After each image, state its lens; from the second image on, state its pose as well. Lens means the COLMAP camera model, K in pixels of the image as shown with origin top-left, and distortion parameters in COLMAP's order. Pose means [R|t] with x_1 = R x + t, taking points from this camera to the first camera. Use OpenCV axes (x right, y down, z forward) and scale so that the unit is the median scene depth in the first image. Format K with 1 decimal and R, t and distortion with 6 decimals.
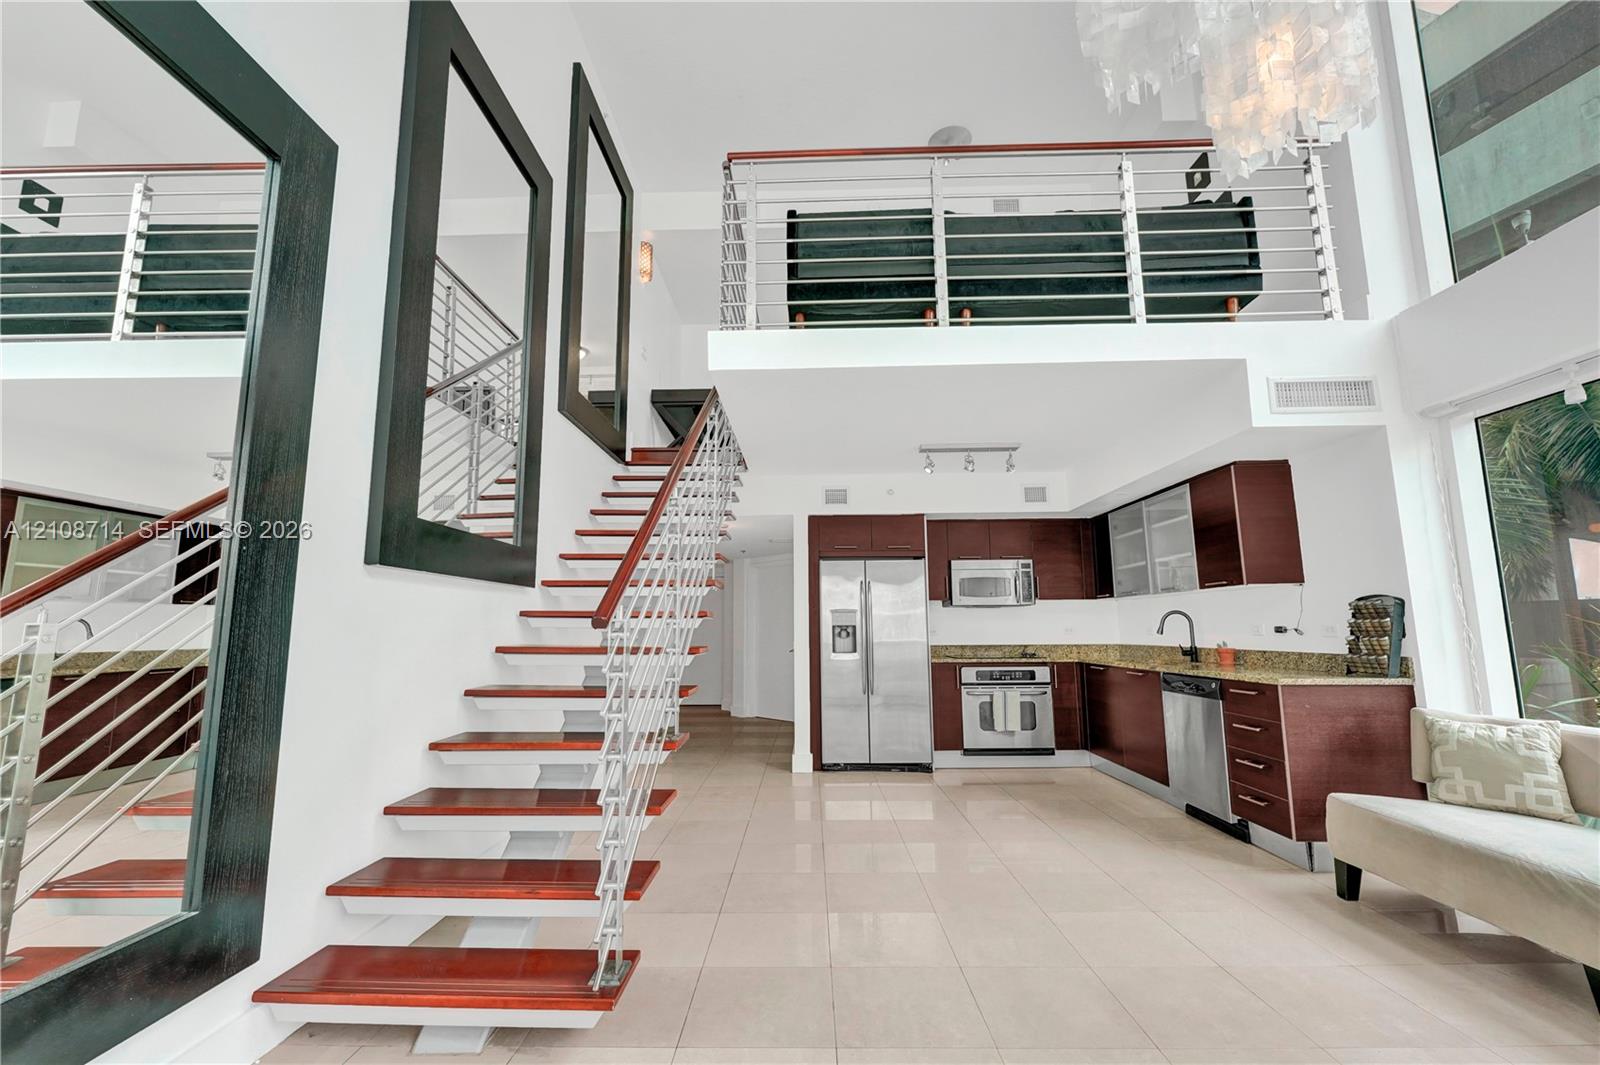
lens RADIAL K [[661.8, 0, 797.5], [0, 661.8, 537.8], [0, 0, 1]] dist [0.003625, 0.000014]
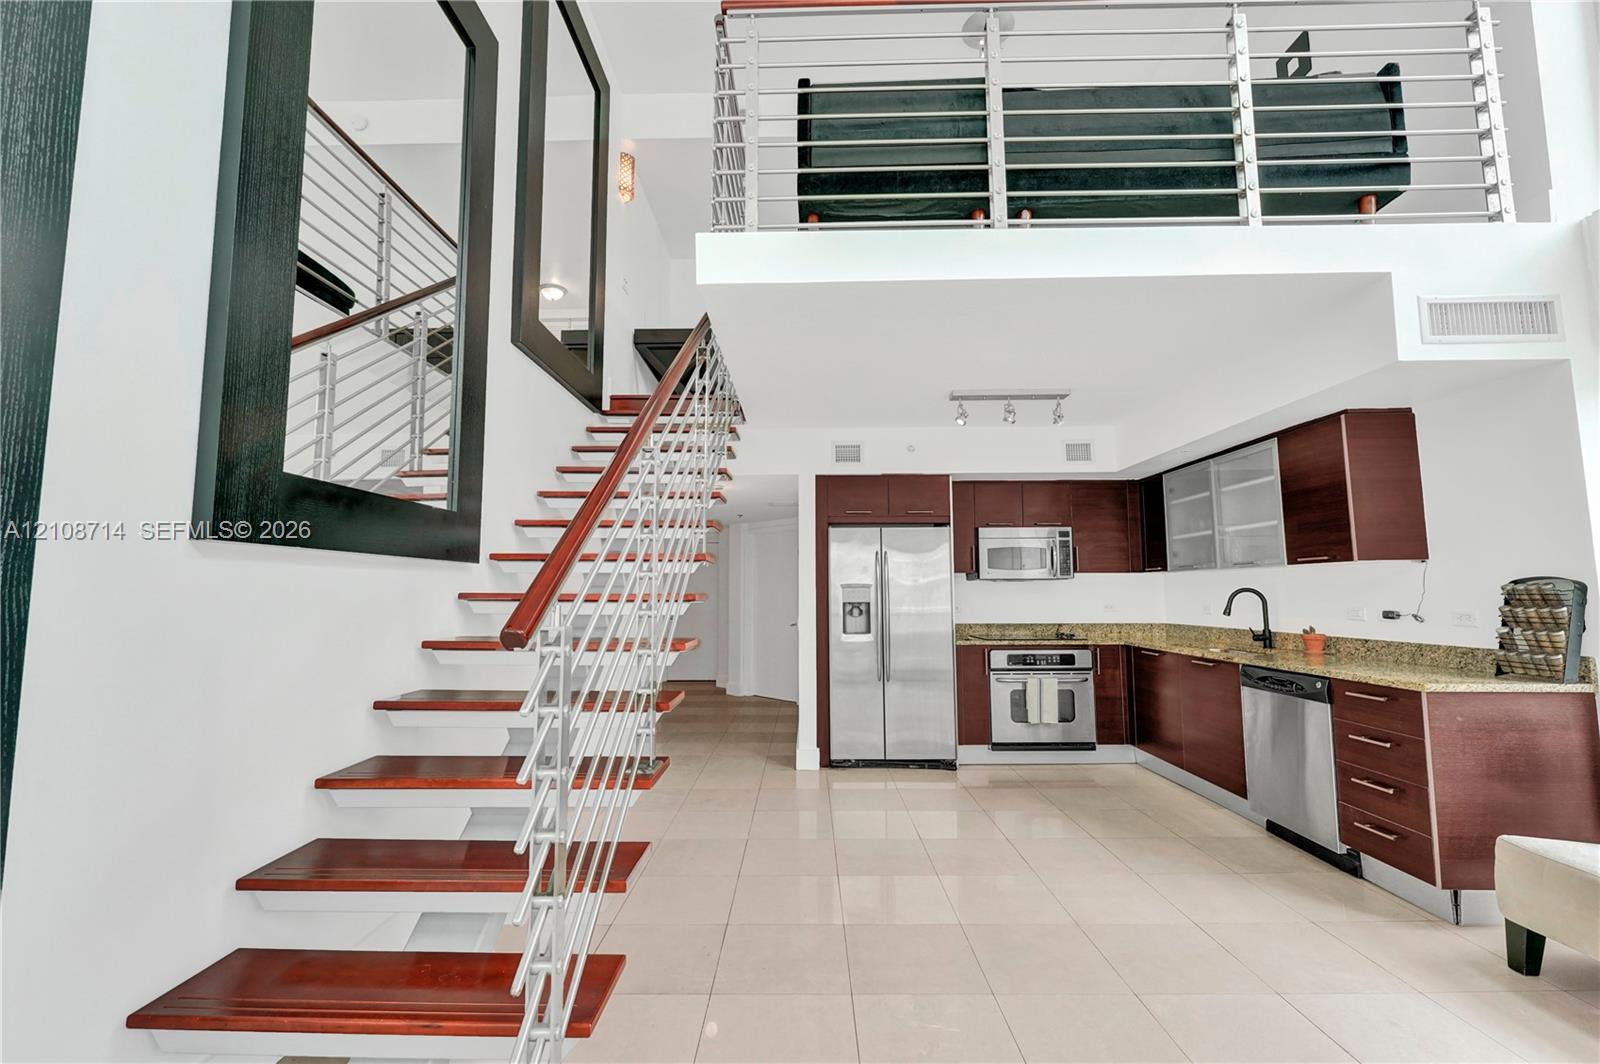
lens RADIAL K [[661.8, 0, 796.0], [0, 661.8, 527.9], [0, 0, 1]] dist [0.003625, 0.000014]
pose [[0.999984, 0.003898, 0.004030, -0.018601], [-0.004064, 0.999112, 0.041936, -0.001631], [-0.003863, -0.041951, 0.999112, 0.200402]]
